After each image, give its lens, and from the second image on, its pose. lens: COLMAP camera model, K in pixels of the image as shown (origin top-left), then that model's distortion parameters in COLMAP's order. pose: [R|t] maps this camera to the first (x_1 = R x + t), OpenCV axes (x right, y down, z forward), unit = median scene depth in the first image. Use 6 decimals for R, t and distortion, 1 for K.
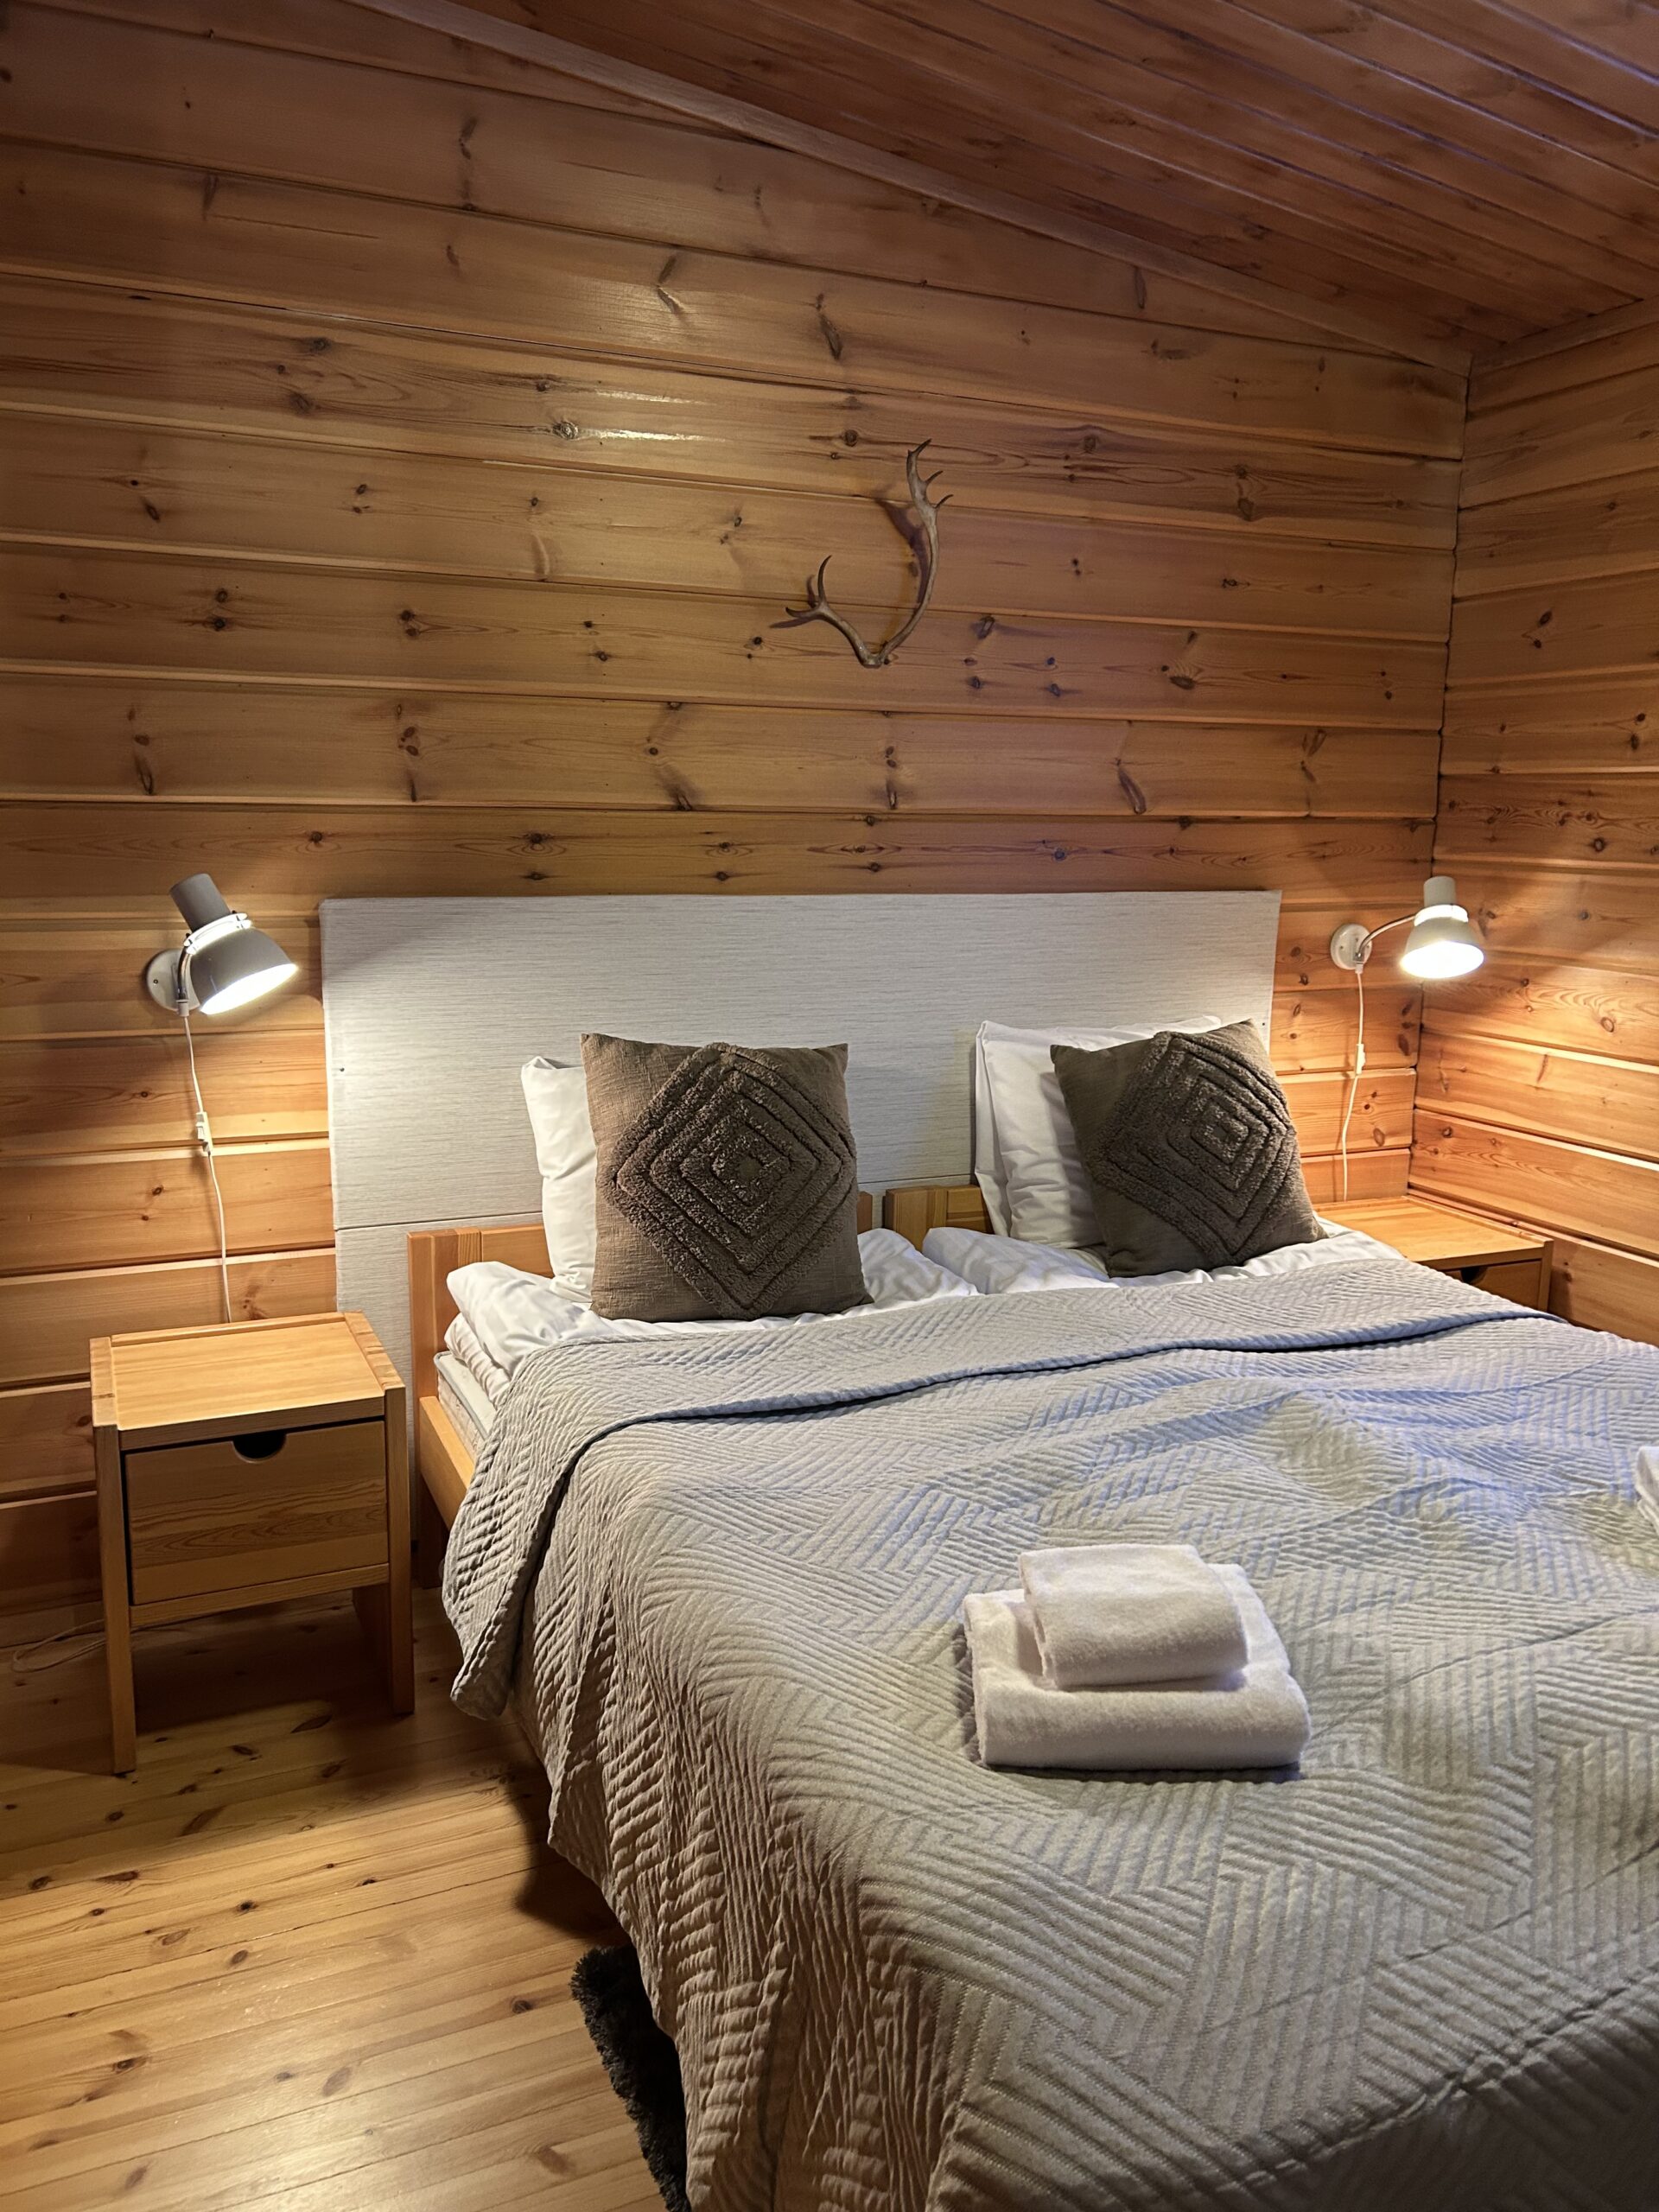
lens RADIAL K [[1662.0, 0, 840.6], [0, 1662.0, 1101.2], [0, 0, 1]] dist [0.048178, -0.045172]
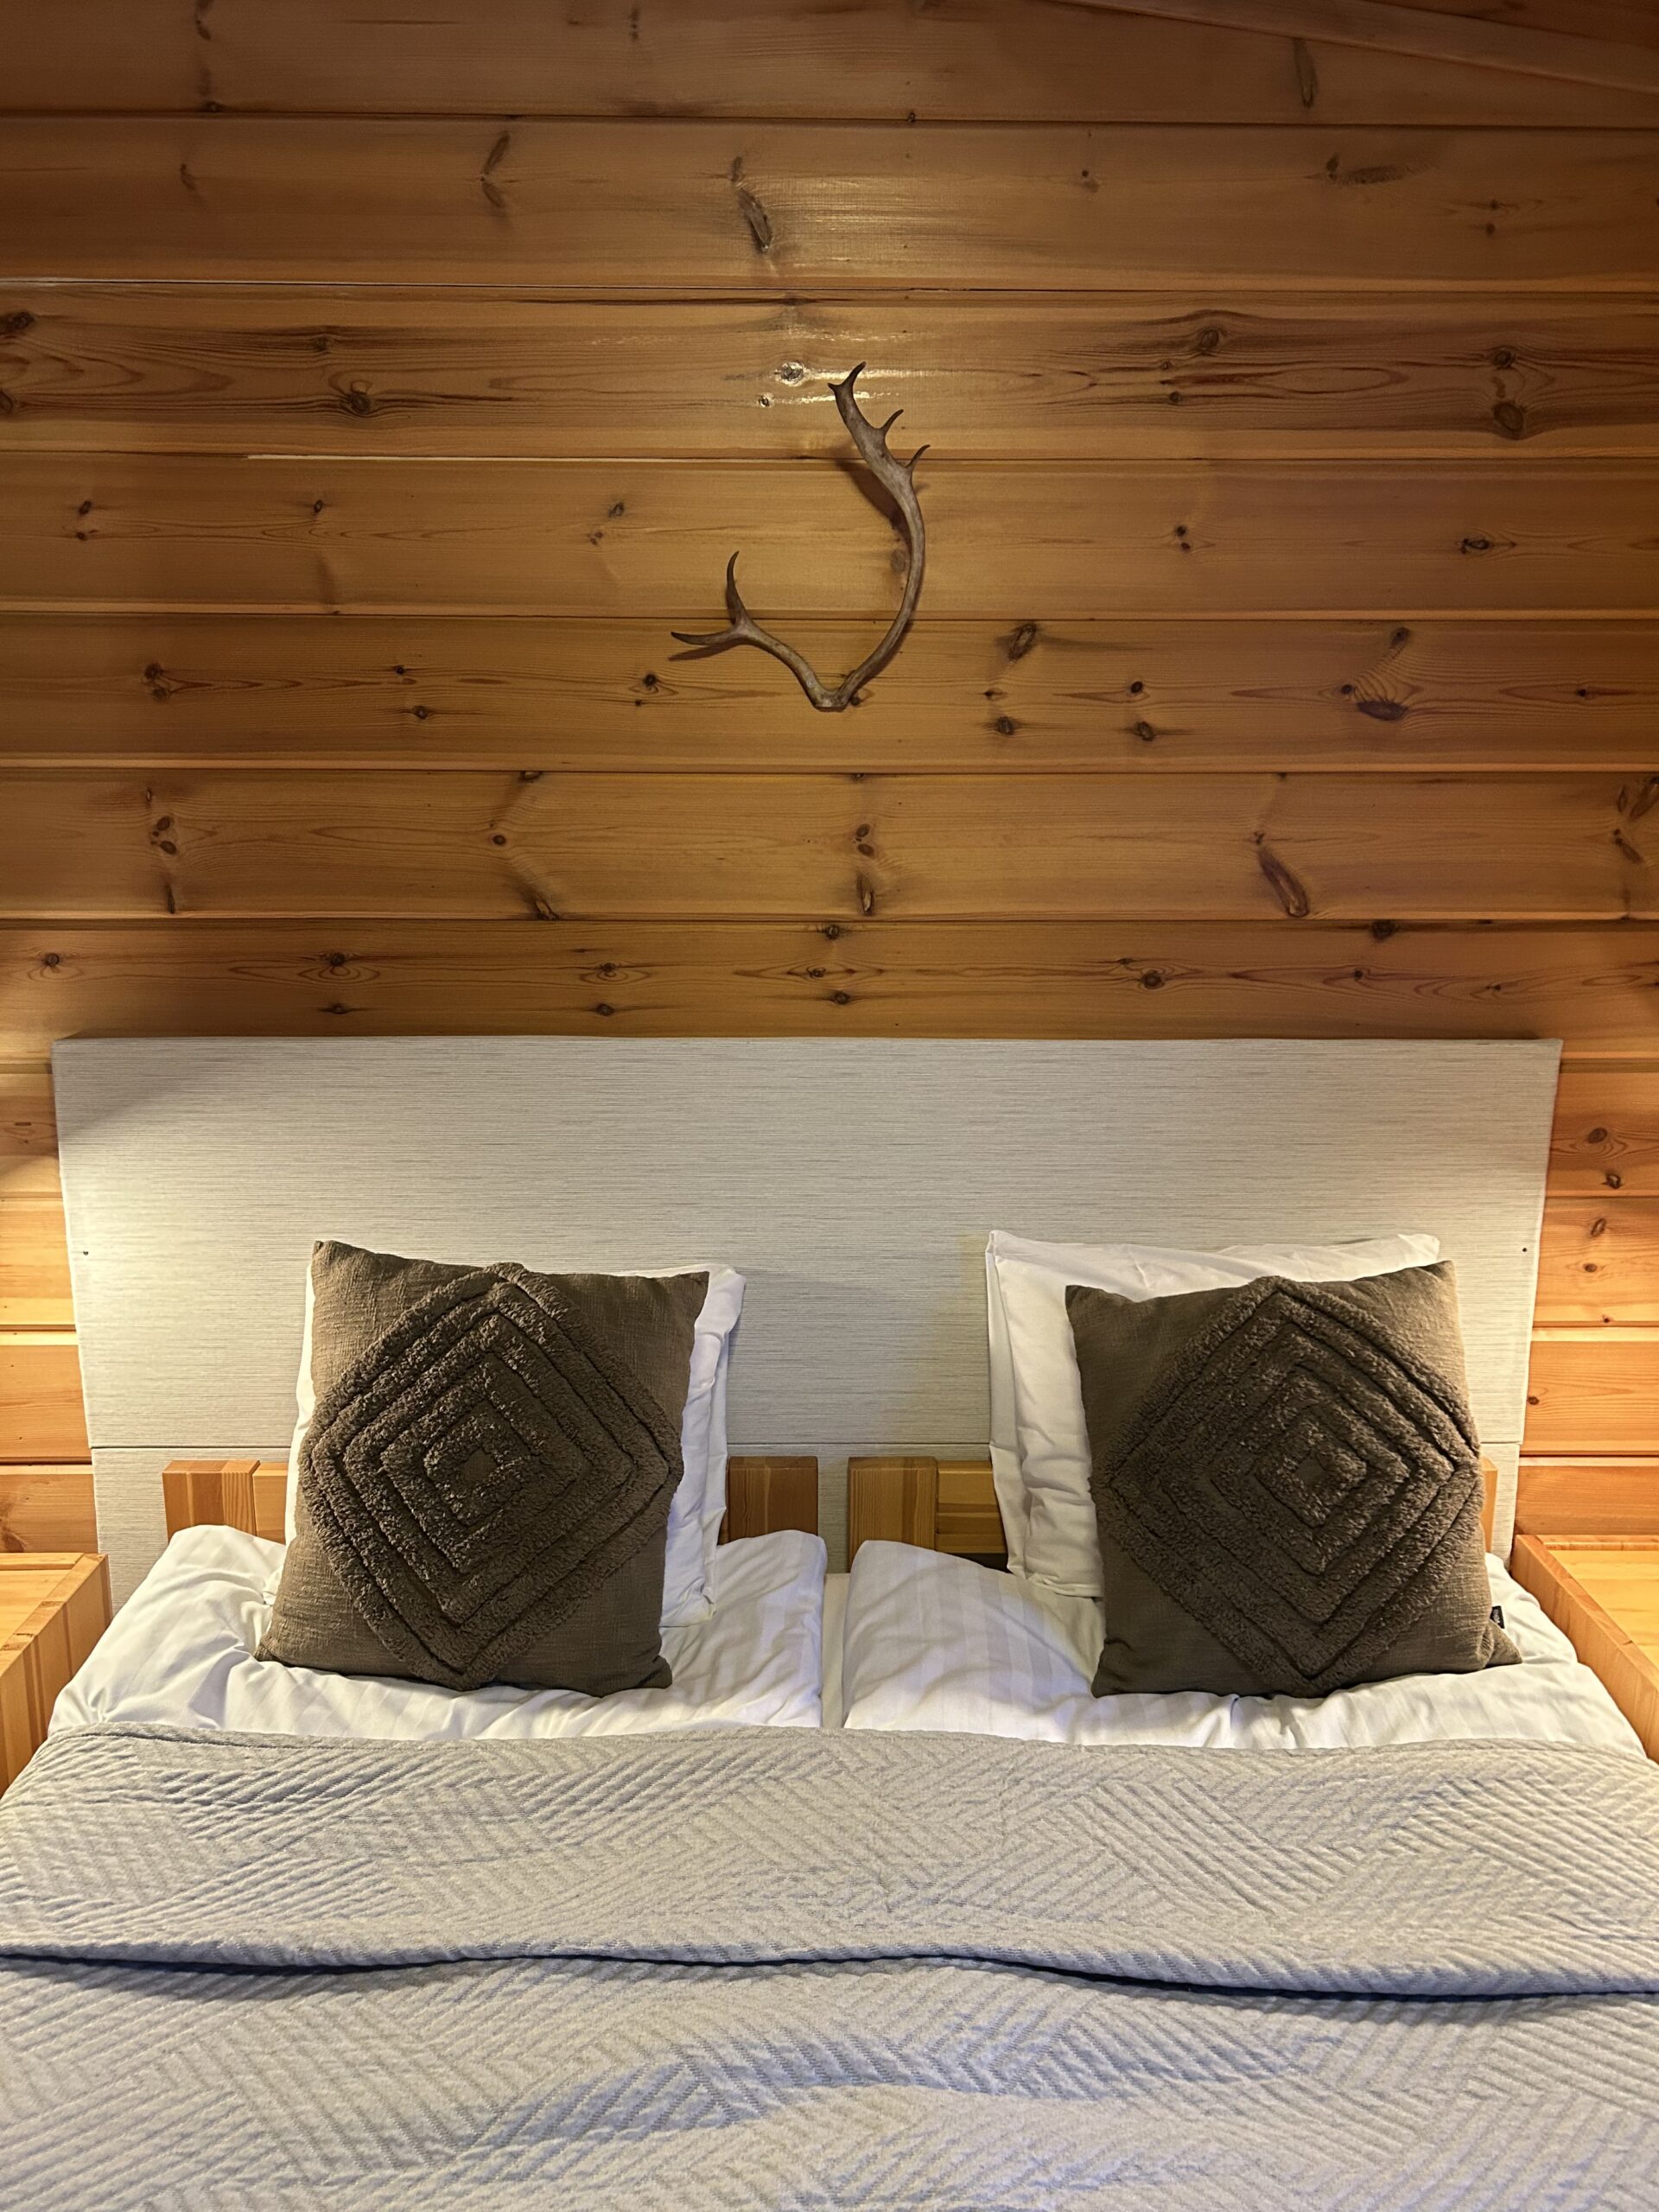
lens RADIAL K [[1662.0, 0, 818.0], [0, 1662.0, 1102.2], [0, 0, 1]] dist [0.048178, -0.045172]
pose [[0.917978, 0.070327, -0.390347, 0.291166], [-0.059136, 0.997423, 0.040632, -0.128482], [0.392198, -0.014216, 0.919771, 0.371877]]
